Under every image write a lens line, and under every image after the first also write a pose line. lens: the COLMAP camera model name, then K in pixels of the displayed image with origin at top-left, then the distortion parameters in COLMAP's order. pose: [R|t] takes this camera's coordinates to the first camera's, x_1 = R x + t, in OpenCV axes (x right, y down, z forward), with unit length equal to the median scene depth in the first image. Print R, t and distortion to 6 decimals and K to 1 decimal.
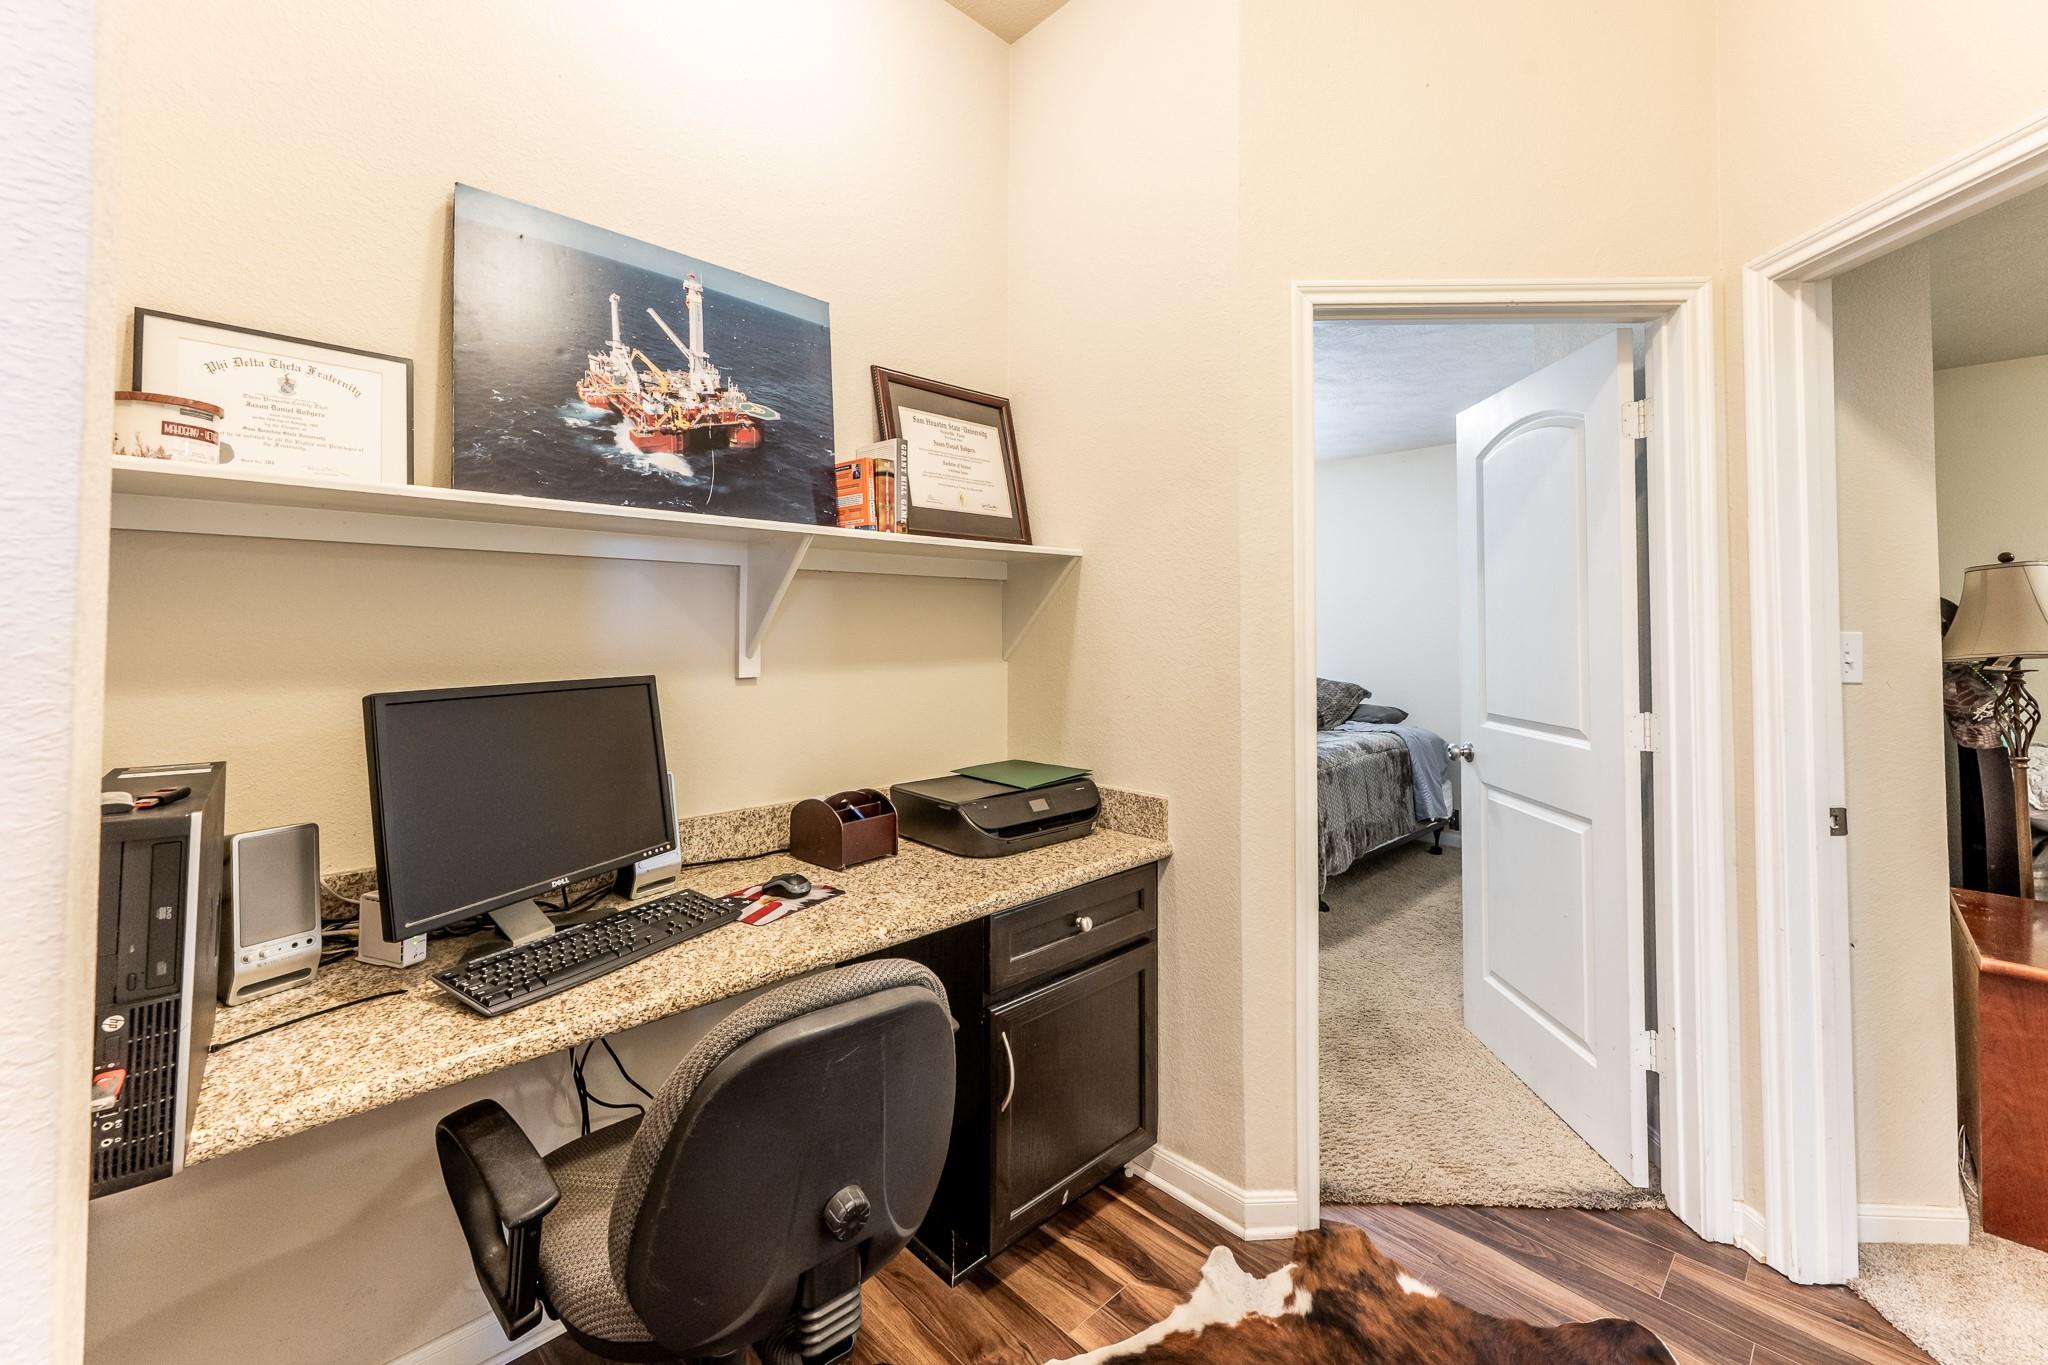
lens RADIAL K [[835.4, 0, 1018.1], [0, 835.4, 609.2], [0, 0, 1]] dist [0.000828, -0.000172]
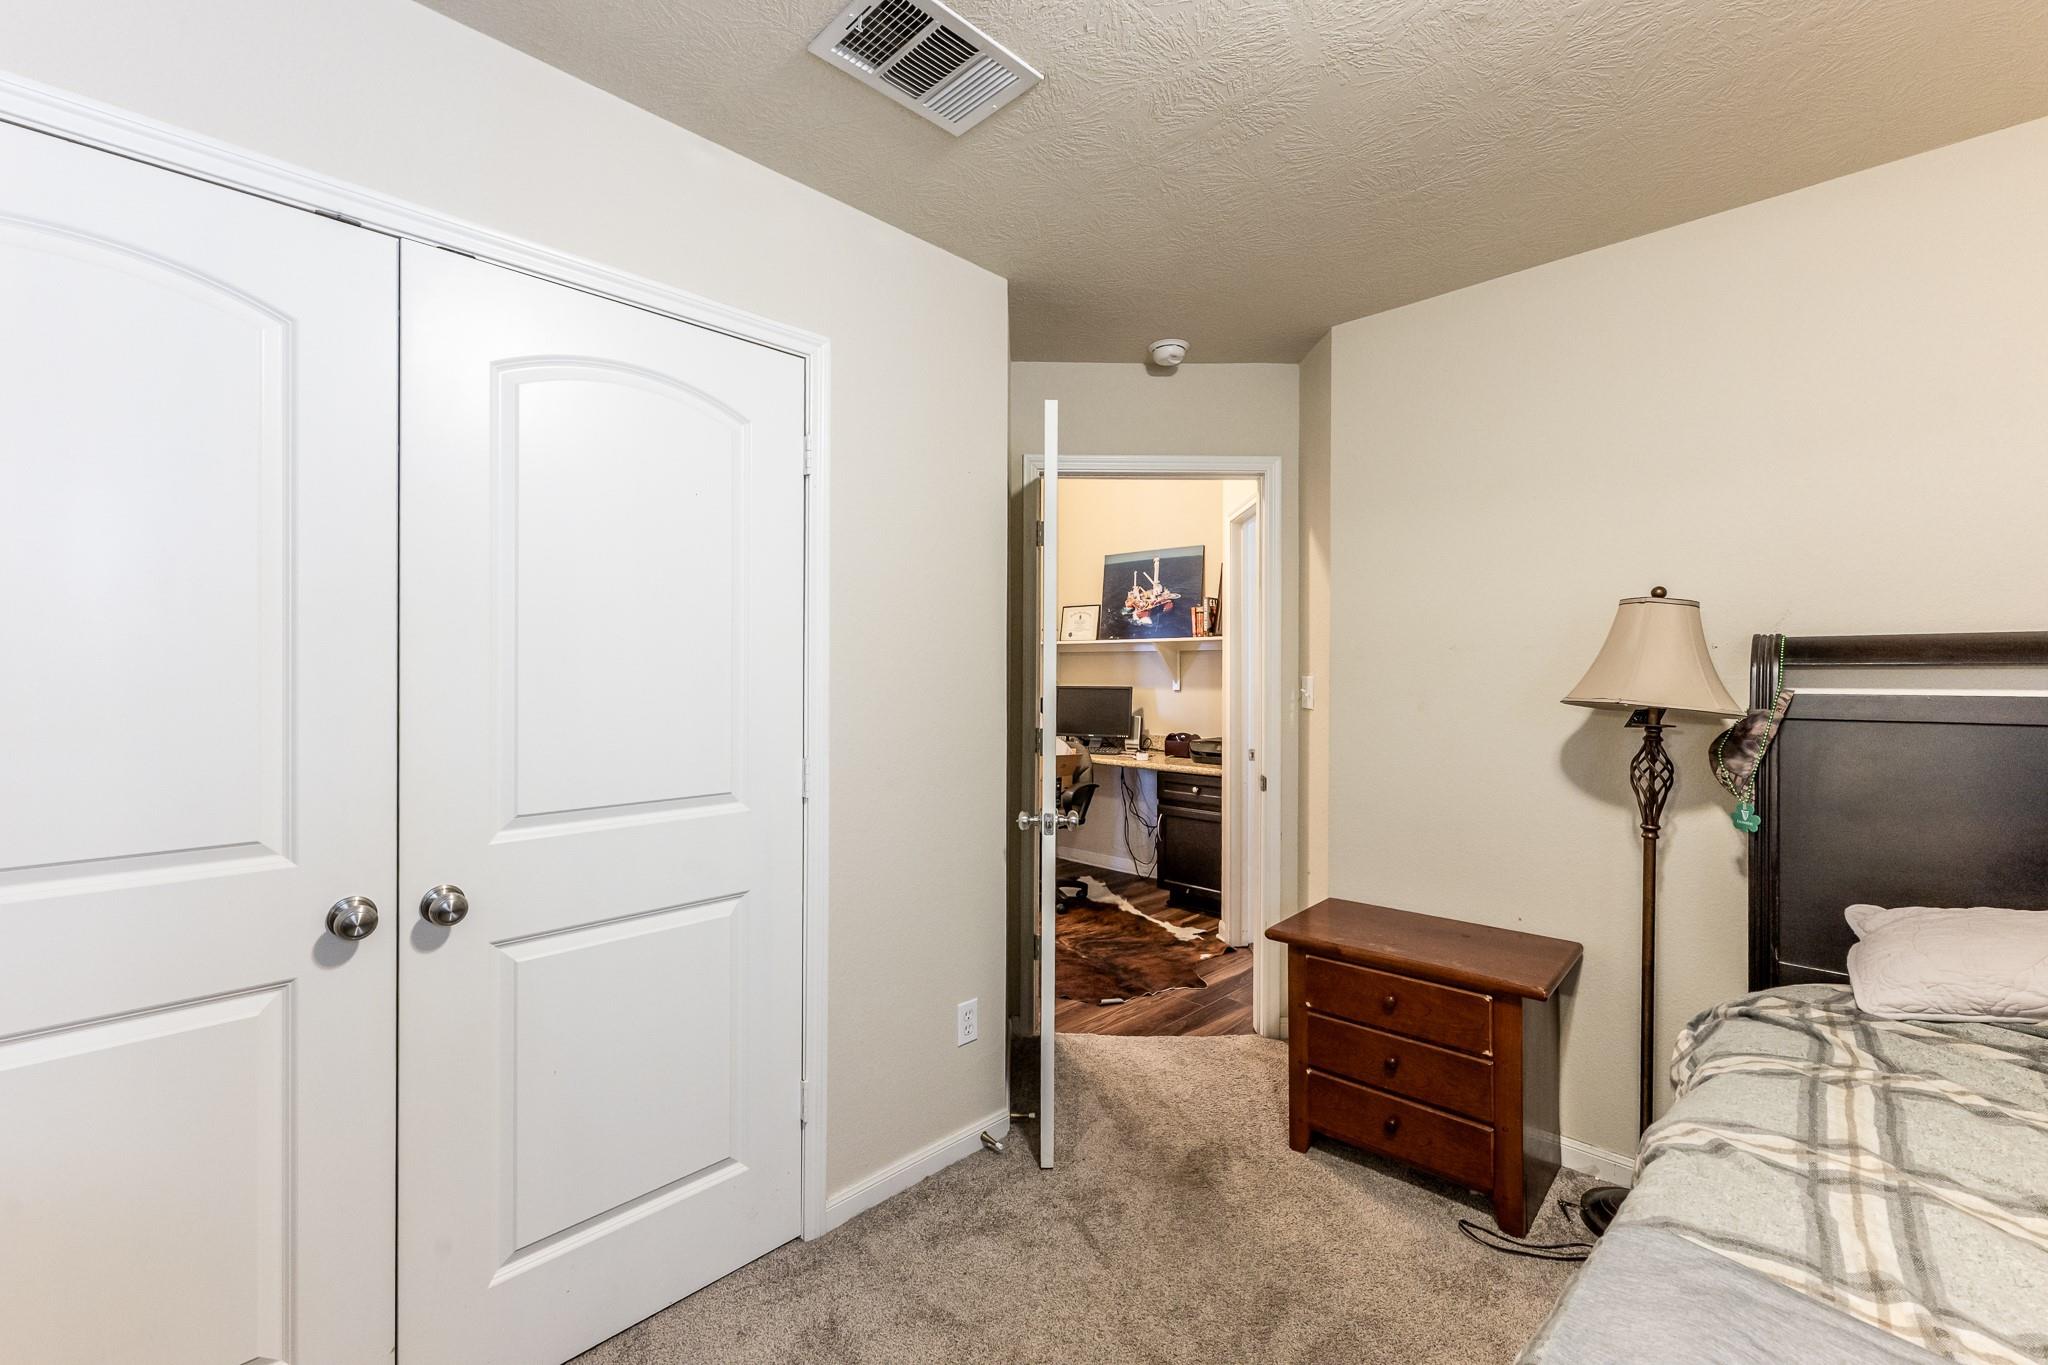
lens RADIAL K [[841.9, 0, 1032.5], [0, 841.9, 669.9], [0, 0, 1]] dist [-0.000785, -0.000281]
pose [[0.039264, 0.001103, -0.999228, 2.541464], [0.024312, 0.999702, 0.002058, -0.004627], [0.998933, -0.024374, 0.039226, 0.407743]]
